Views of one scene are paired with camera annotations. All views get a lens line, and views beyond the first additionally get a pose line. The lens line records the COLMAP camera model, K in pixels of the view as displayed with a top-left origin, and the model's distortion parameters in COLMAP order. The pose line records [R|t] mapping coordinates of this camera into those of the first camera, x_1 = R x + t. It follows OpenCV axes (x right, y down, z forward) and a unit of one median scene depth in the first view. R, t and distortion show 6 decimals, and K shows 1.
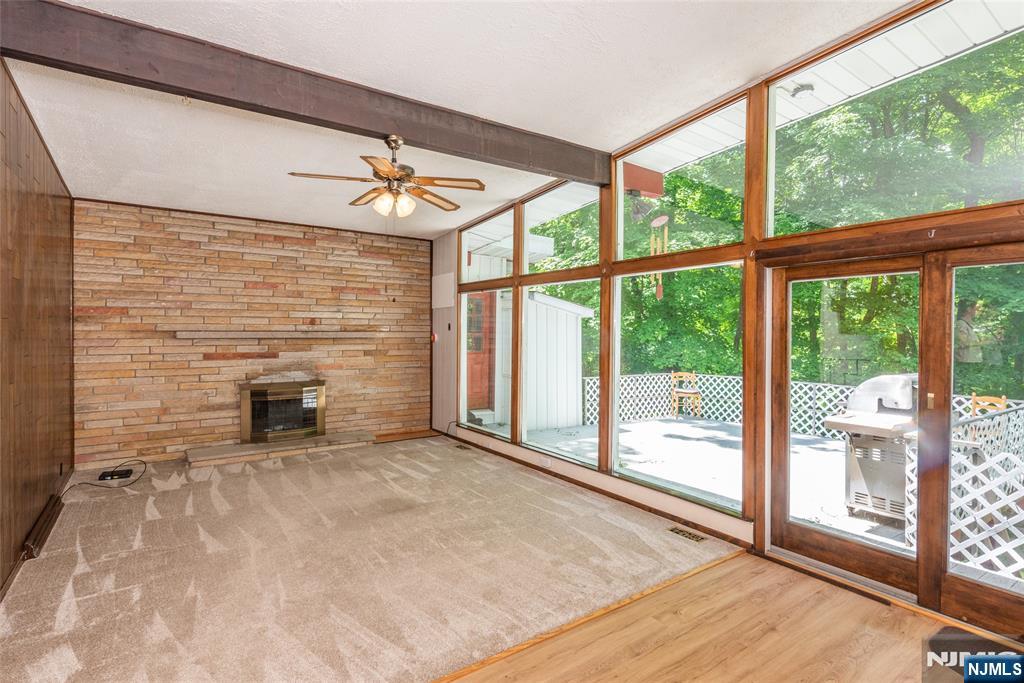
lens RADIAL K [[517.8, 0, 508.3], [0, 517.8, 336.0], [0, 0, 1]] dist [0.019694, -0.000096]
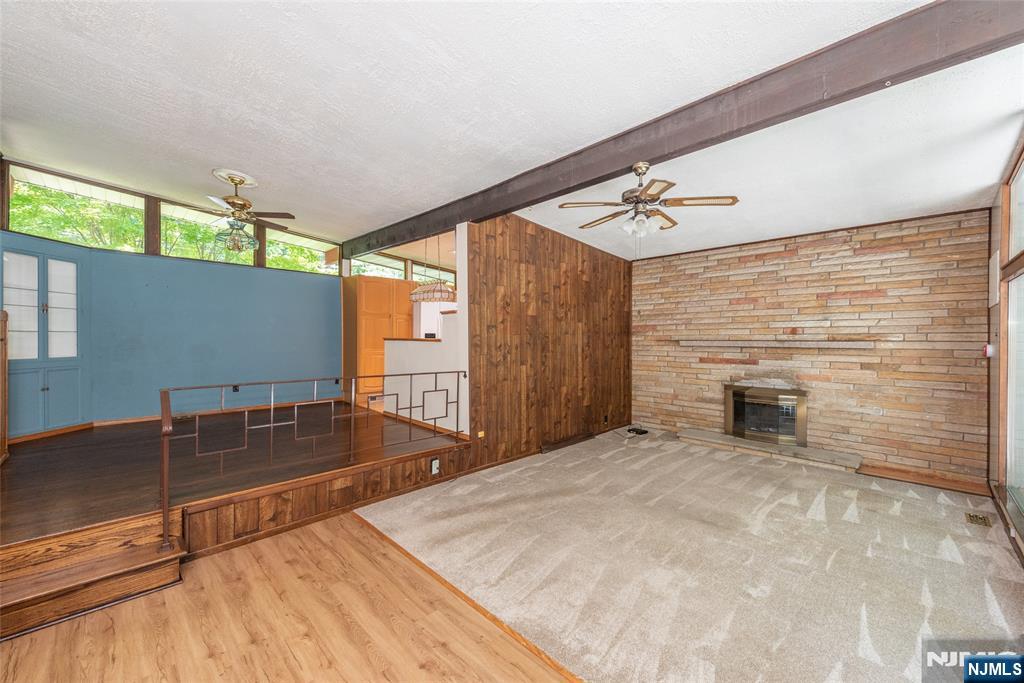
lens RADIAL K [[417.0, 0, 514.7], [0, 417.0, 338.6], [0, 0, 1]] dist [0.018157, -0.000155]
pose [[0.160690, -0.004091, -0.986996, 0.359967], [-0.010178, 0.999931, -0.005801, -0.003167], [0.986952, 0.010978, 0.160637, 0.353208]]
